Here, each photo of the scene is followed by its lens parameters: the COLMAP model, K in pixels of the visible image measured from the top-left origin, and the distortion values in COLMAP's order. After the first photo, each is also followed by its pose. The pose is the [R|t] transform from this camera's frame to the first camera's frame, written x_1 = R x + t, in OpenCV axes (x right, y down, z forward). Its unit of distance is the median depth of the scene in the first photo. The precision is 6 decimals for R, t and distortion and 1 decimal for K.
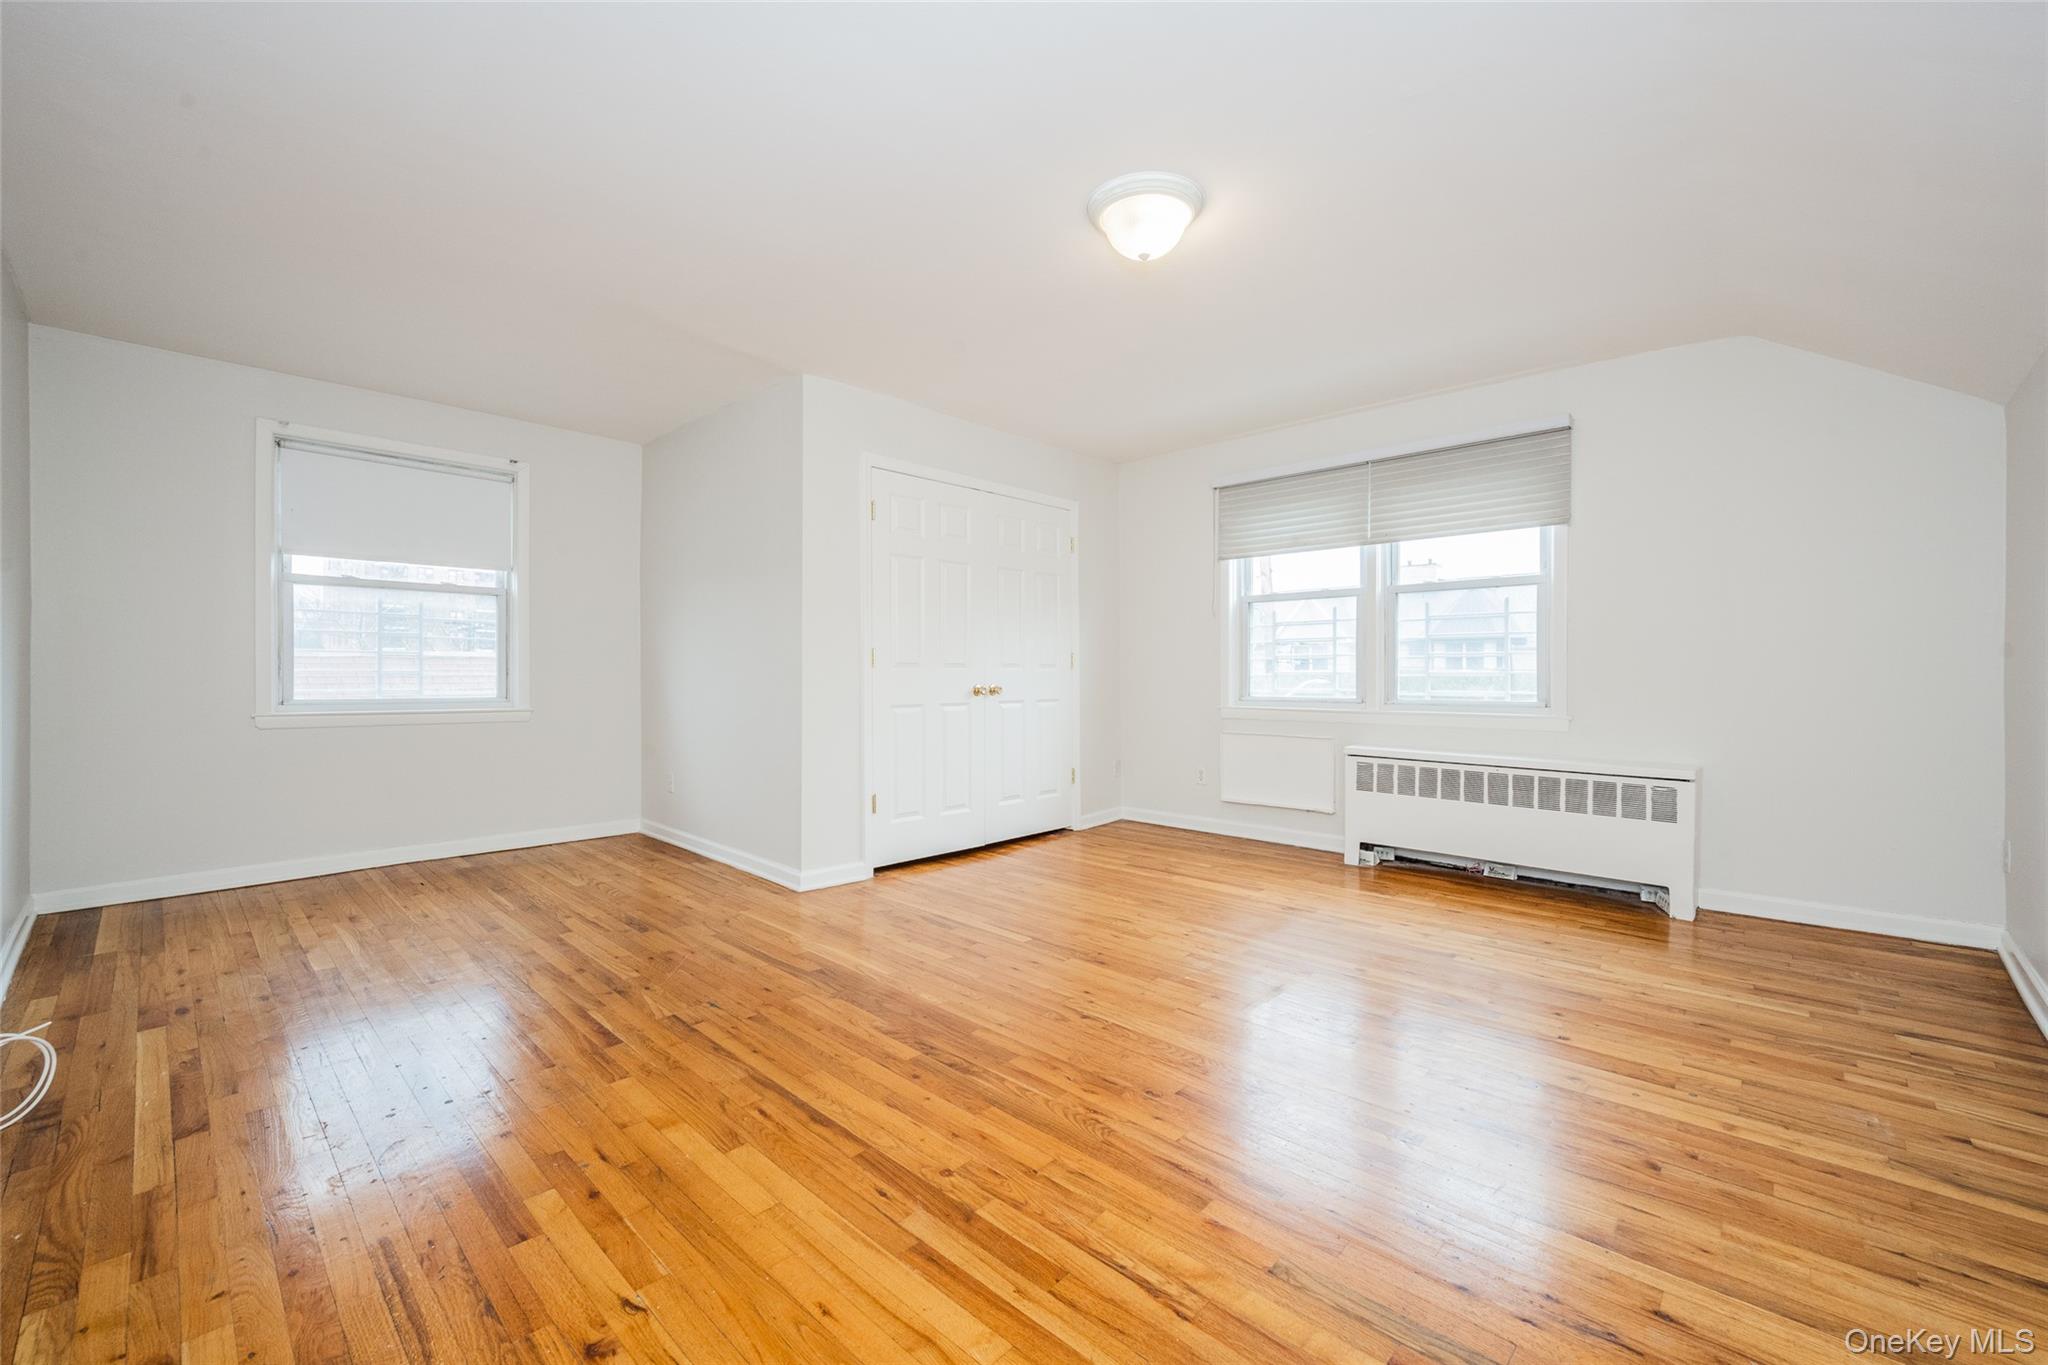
lens RADIAL K [[829.8, 0, 1016.1], [0, 829.8, 672.8], [0, 0, 1]] dist [-0.001790, 0.000033]
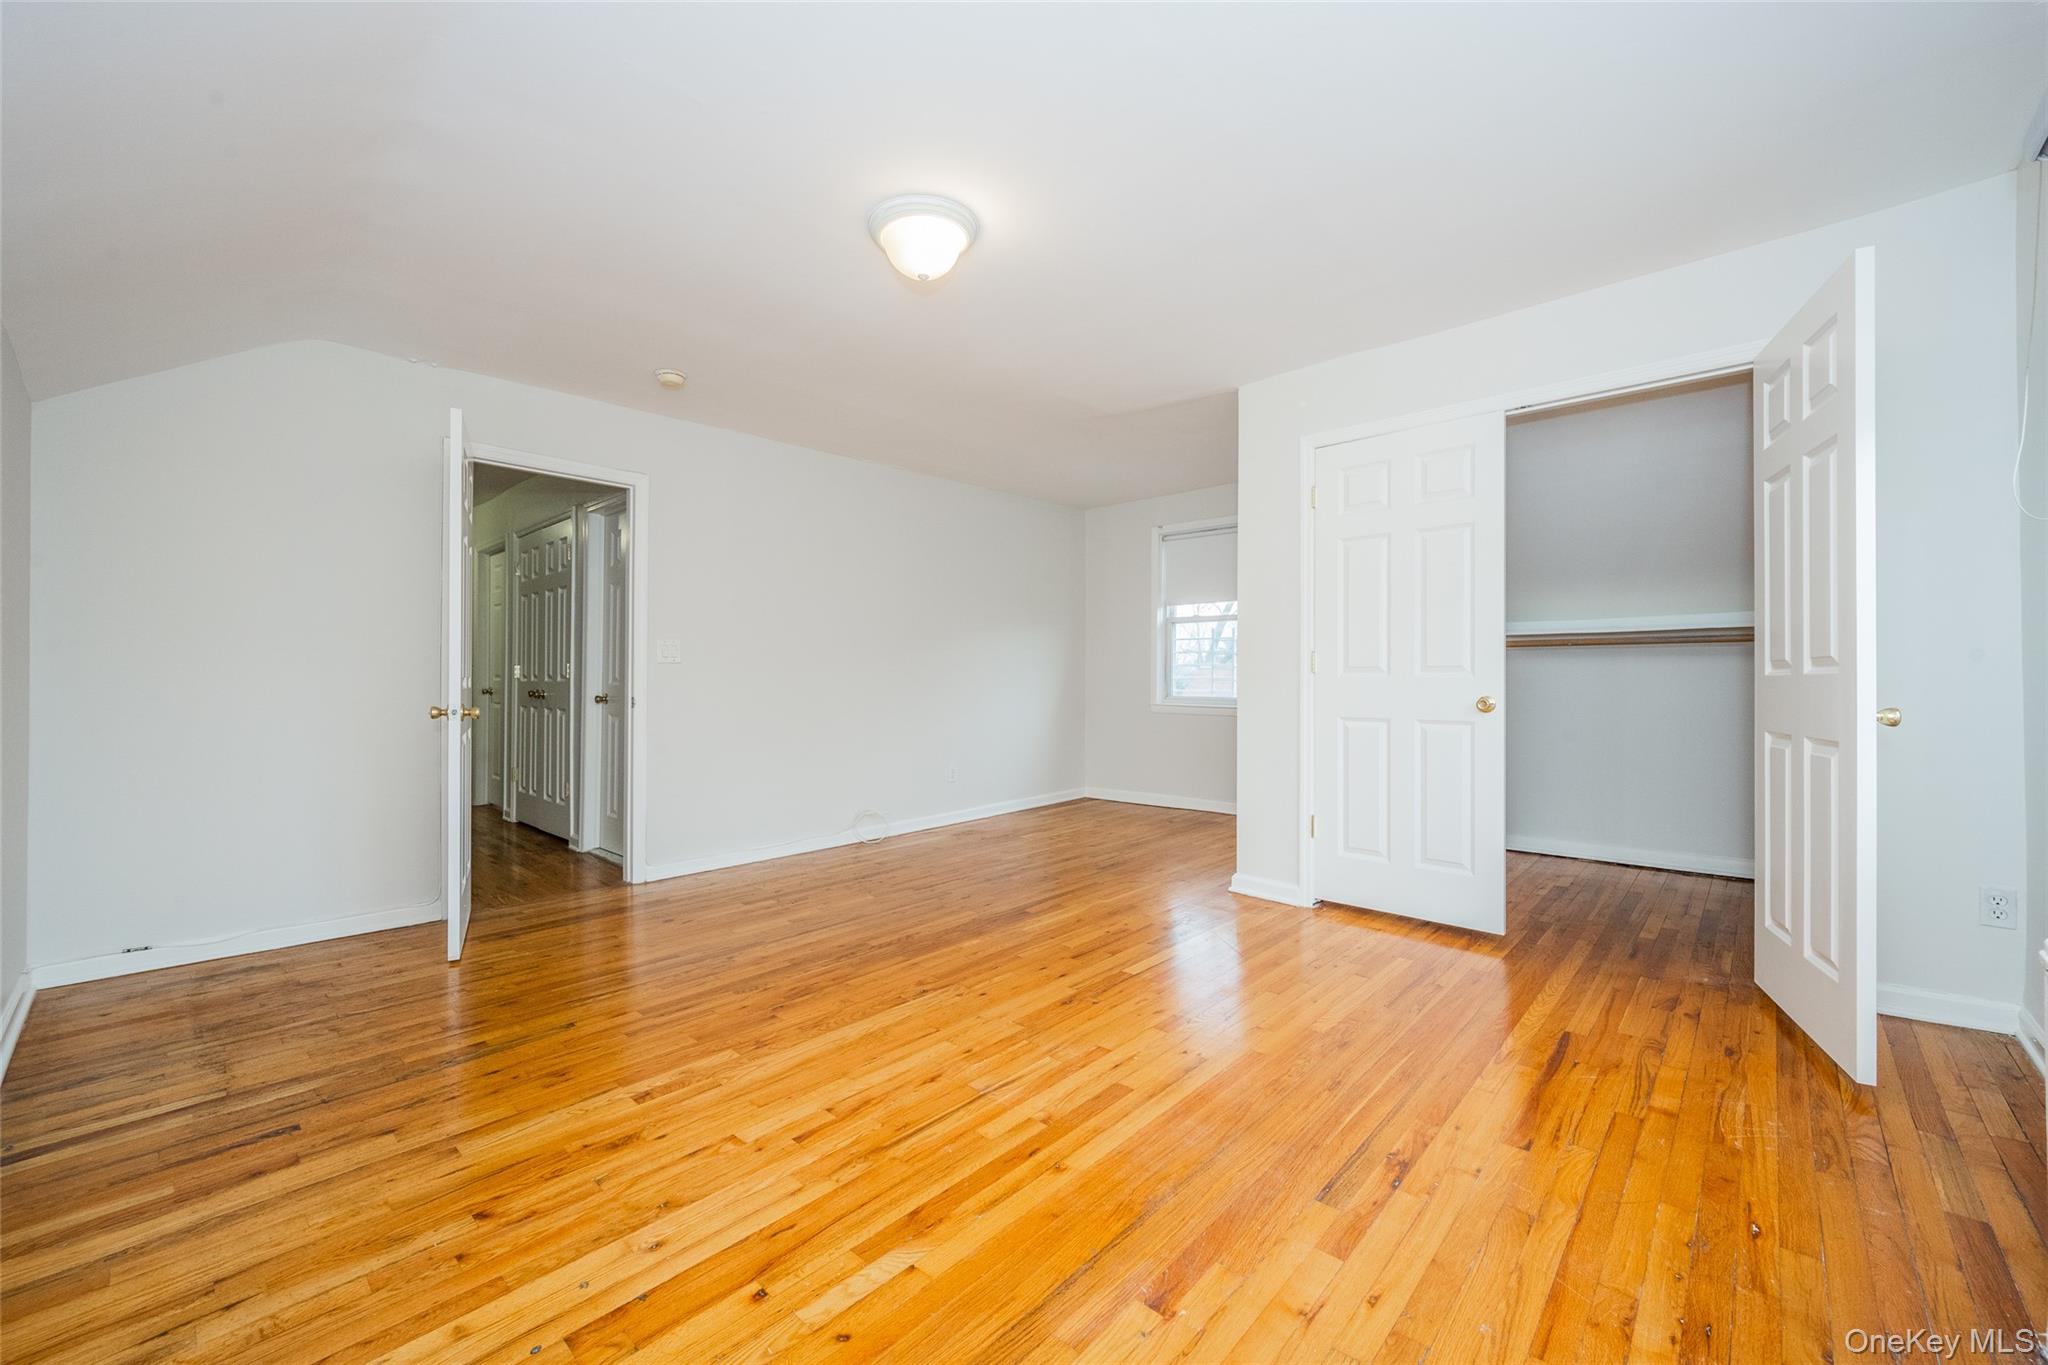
lens RADIAL K [[829.8, 0, 1017.8], [0, 829.8, 680.6], [0, 0, 1]] dist [-0.001790, 0.000033]
pose [[0.000424, 0.002539, -0.999997, 1.235315], [0.002012, 0.999995, 0.002540, -0.003320], [0.999998, -0.002013, 0.000419, 1.166282]]
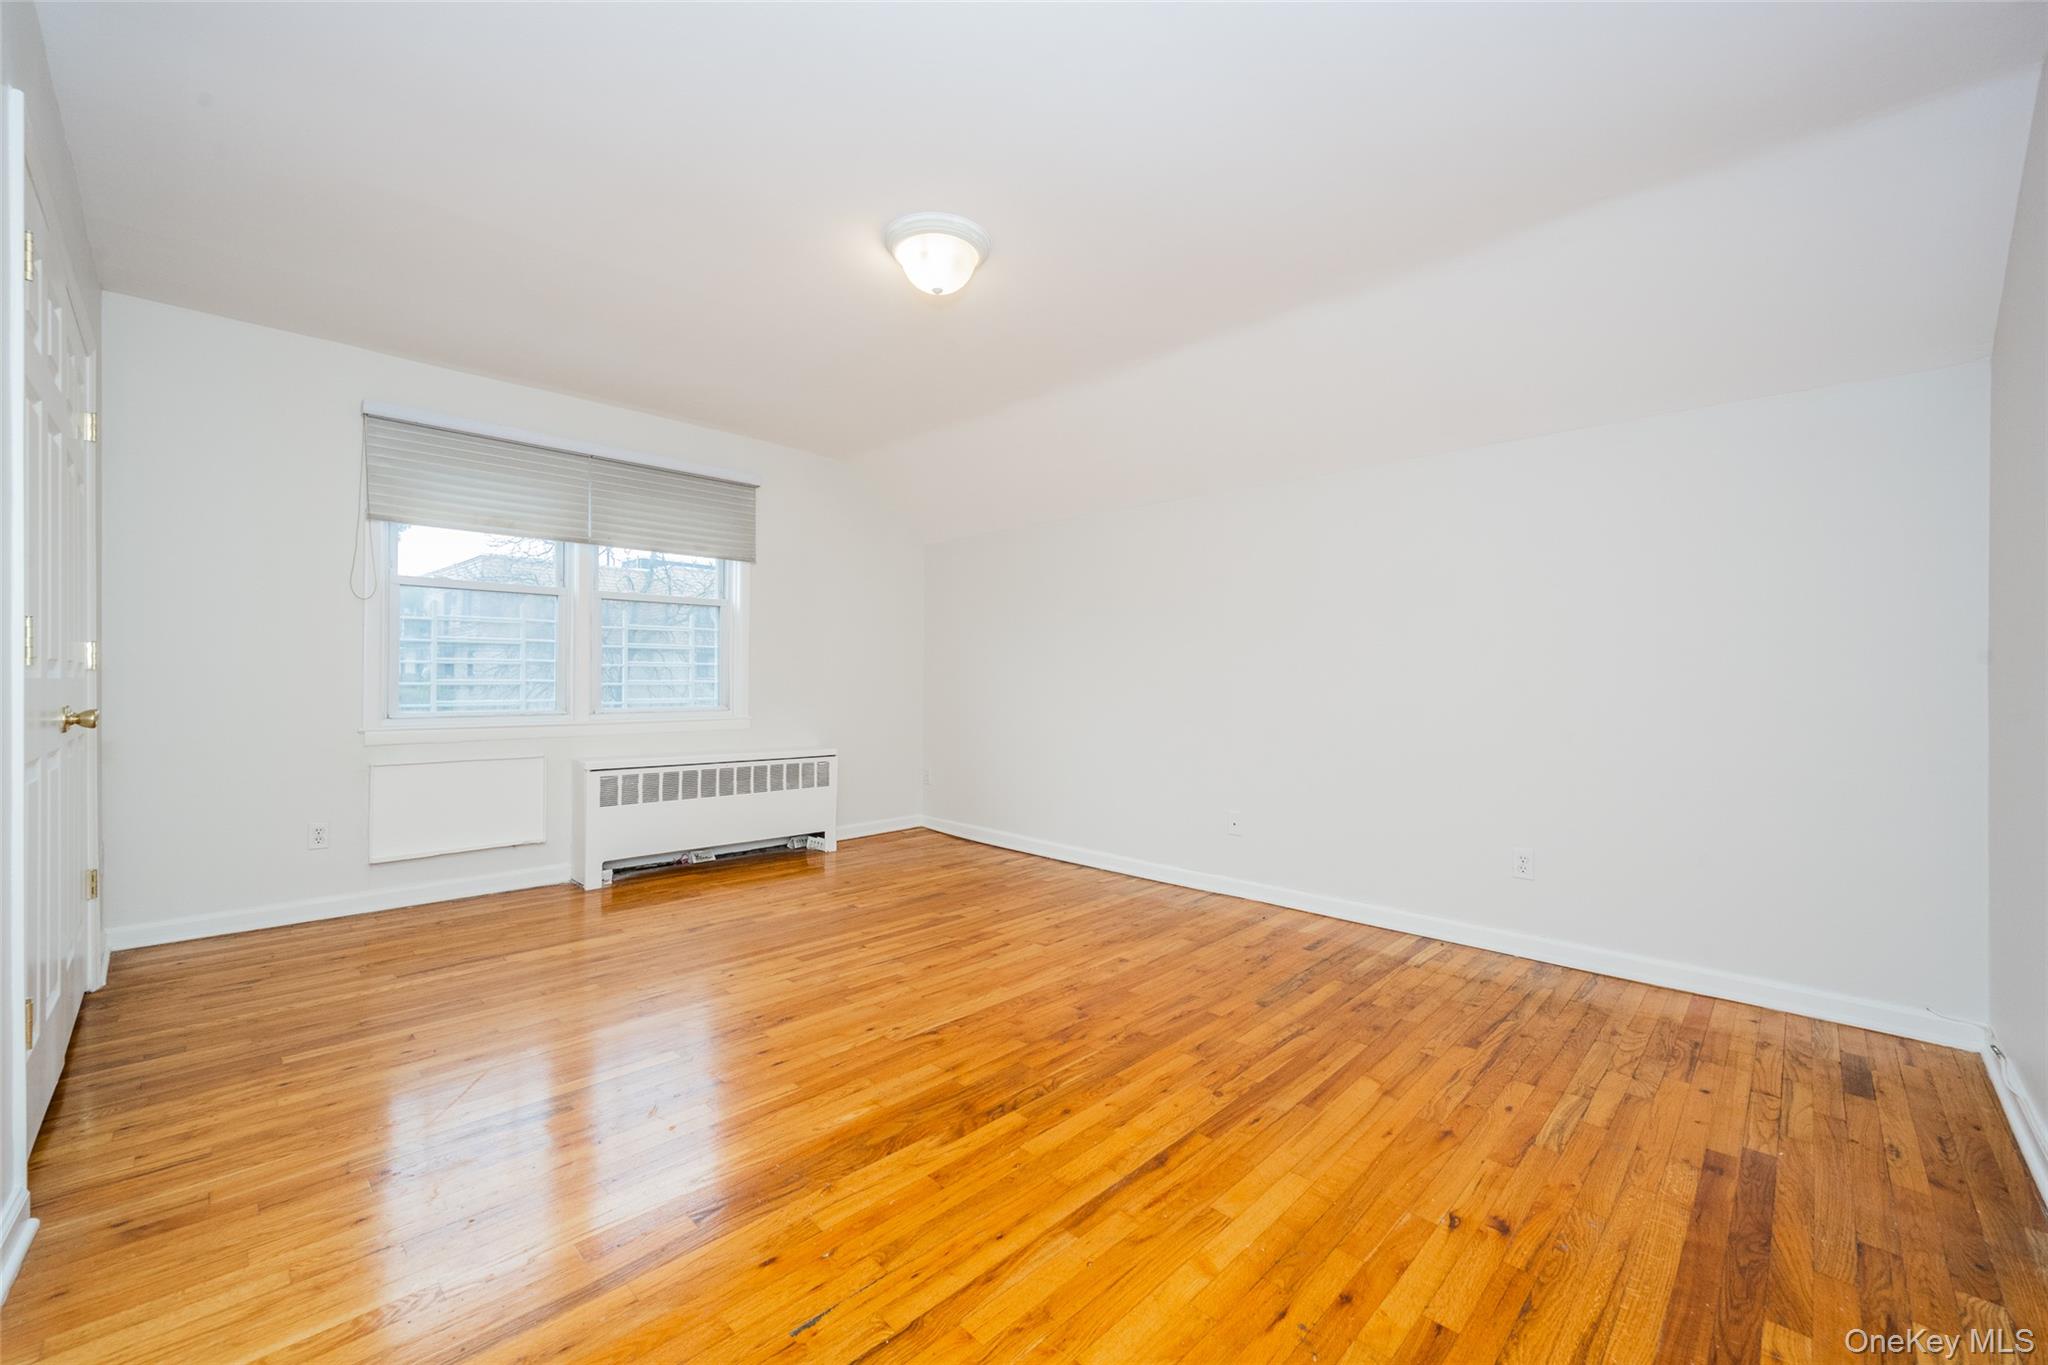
lens RADIAL K [[829.8, 0, 1032.1], [0, 829.8, 686.5], [0, 0, 1]] dist [-0.001790, 0.000033]
pose [[0.003968, -0.006799, 0.999969, -0.941516], [-0.005300, 0.999963, 0.006820, -0.006885], [-0.999978, -0.005327, 0.003932, 0.913269]]
